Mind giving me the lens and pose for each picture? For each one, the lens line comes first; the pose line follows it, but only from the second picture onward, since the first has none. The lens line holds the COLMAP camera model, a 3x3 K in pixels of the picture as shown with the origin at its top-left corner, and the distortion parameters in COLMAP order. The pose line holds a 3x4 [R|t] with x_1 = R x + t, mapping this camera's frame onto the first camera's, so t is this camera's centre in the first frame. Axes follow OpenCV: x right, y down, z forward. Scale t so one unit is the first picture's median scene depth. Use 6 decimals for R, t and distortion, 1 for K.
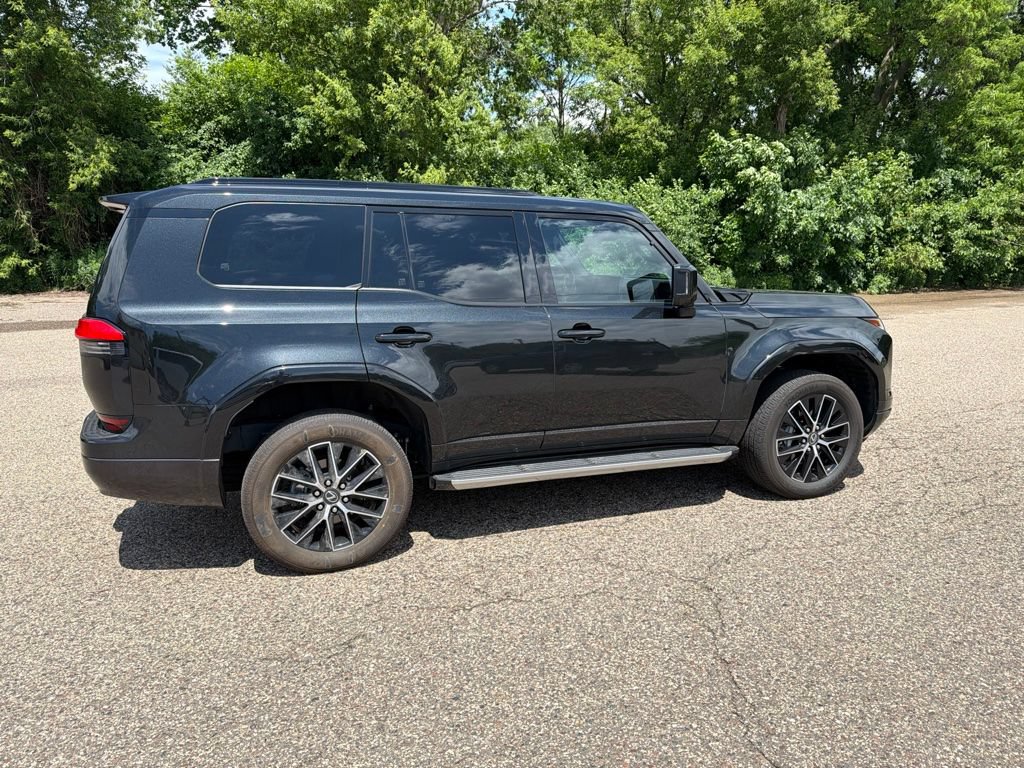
lens RADIAL K [[721.7, 0, 514.0], [0, 721.7, 379.4], [0, 0, 1]] dist [0.017528, -0.025231]
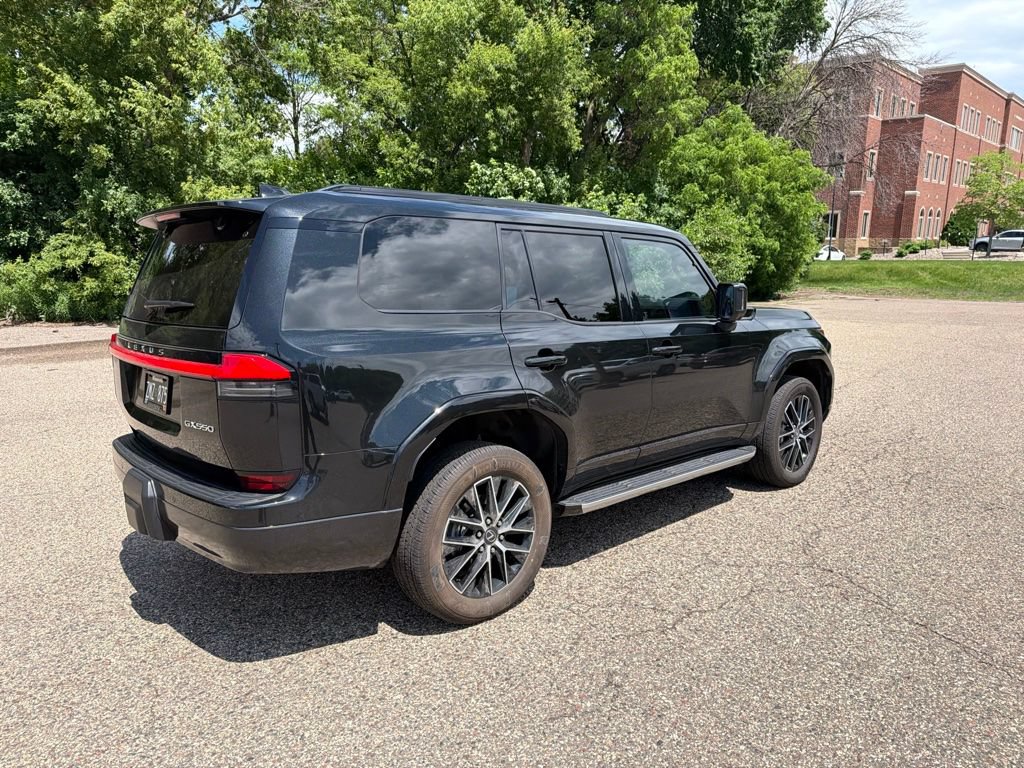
lens RADIAL K [[721.7, 0, 512.0], [0, 721.7, 382.9], [0, 0, 1]] dist [0.017528, -0.025231]
pose [[0.919850, -0.056513, 0.388178, -0.472594], [0.066318, 0.997728, -0.011897, -0.015895], [-0.386624, 0.036686, 0.921508, 0.113068]]
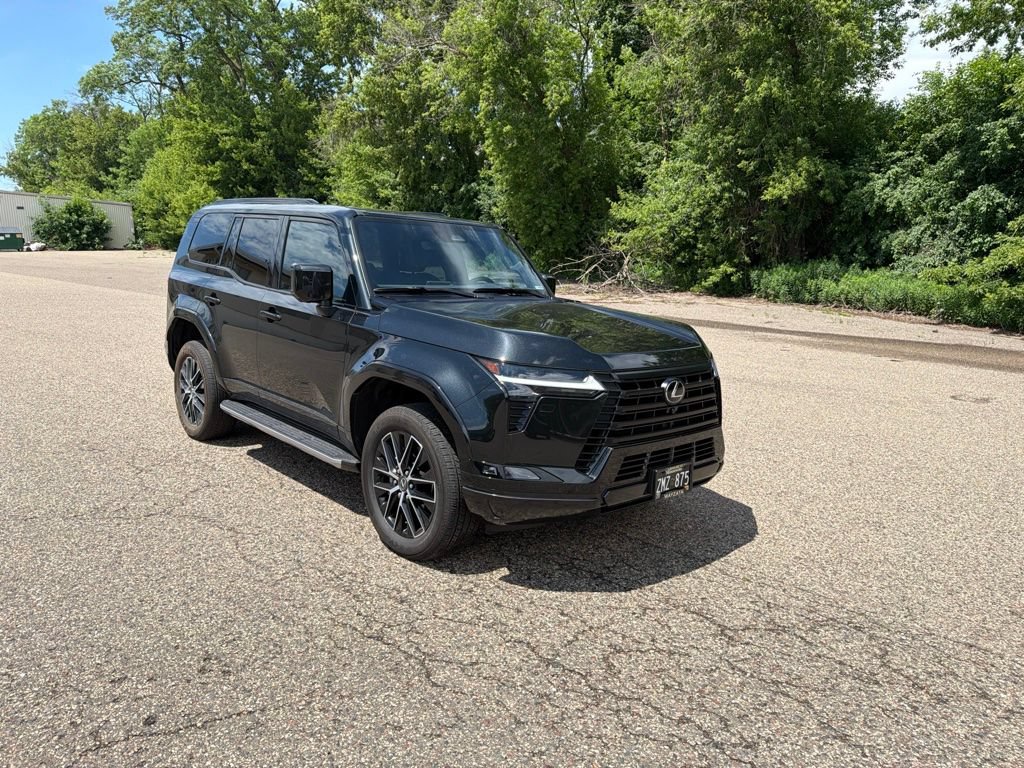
lens RADIAL K [[721.7, 0, 512.8], [0, 721.7, 404.0], [0, 0, 1]] dist [0.017528, -0.025231]
pose [[0.391070, 0.209927, -0.896100, 1.251401], [-0.207884, 0.968626, 0.136194, -0.155194], [0.896576, 0.133023, 0.422441, 0.793943]]
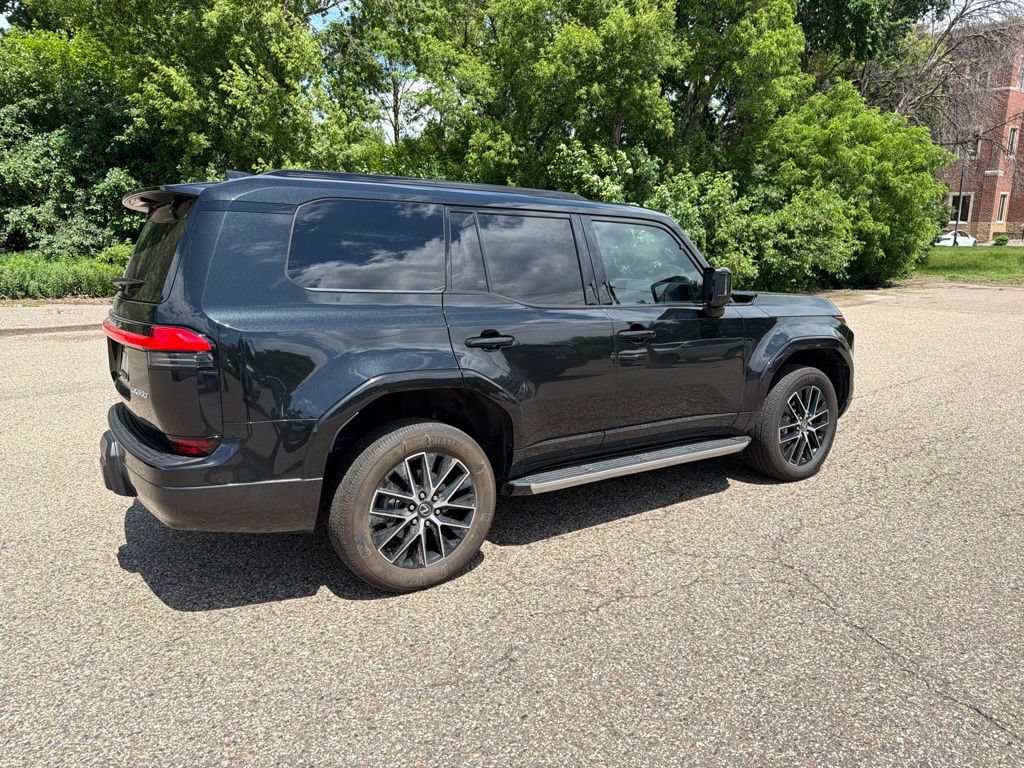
lens RADIAL K [[721.7, 0, 513.5], [0, 721.7, 380.2], [0, 0, 1]] dist [0.017528, -0.025231]
pose [[0.967178, -0.034528, 0.251745, -0.307895], [0.036290, 0.999339, -0.002357, -0.001332], [-0.251497, 0.011415, 0.967791, 0.041459]]
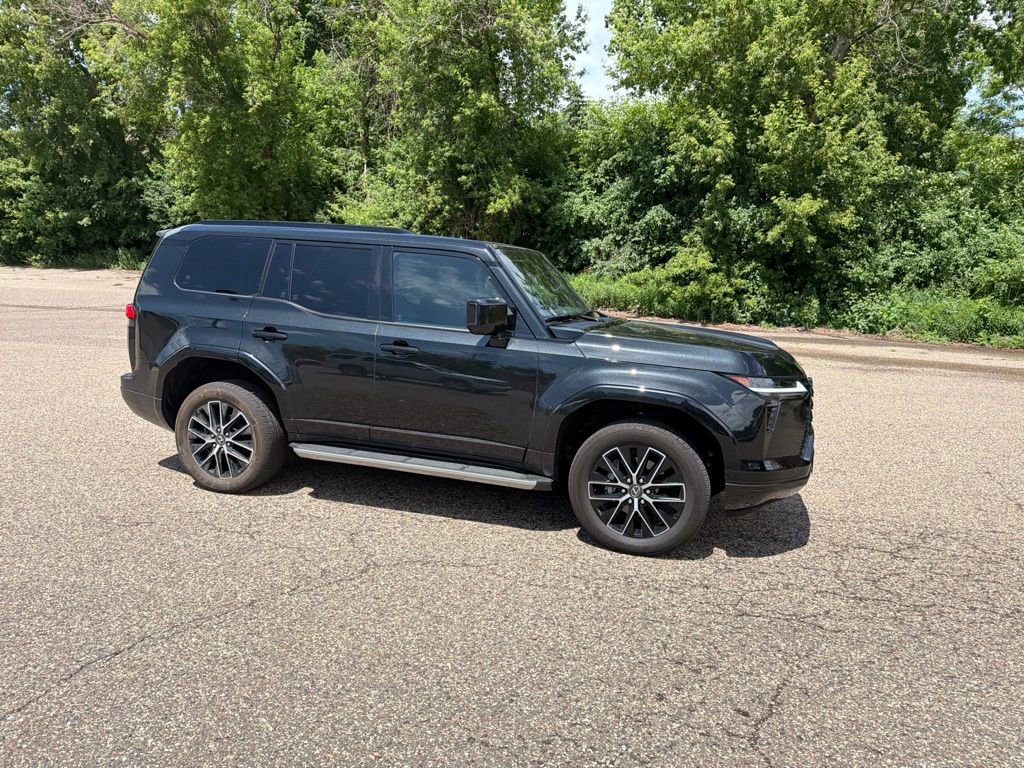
lens RADIAL K [[721.7, 0, 514.2], [0, 721.7, 392.1], [0, 0, 1]] dist [0.017528, -0.025231]
pose [[0.790512, 0.139692, -0.596303, 0.873089], [-0.150875, 0.988052, 0.031452, -0.054364], [0.593573, 0.065104, 0.802143, 0.151363]]
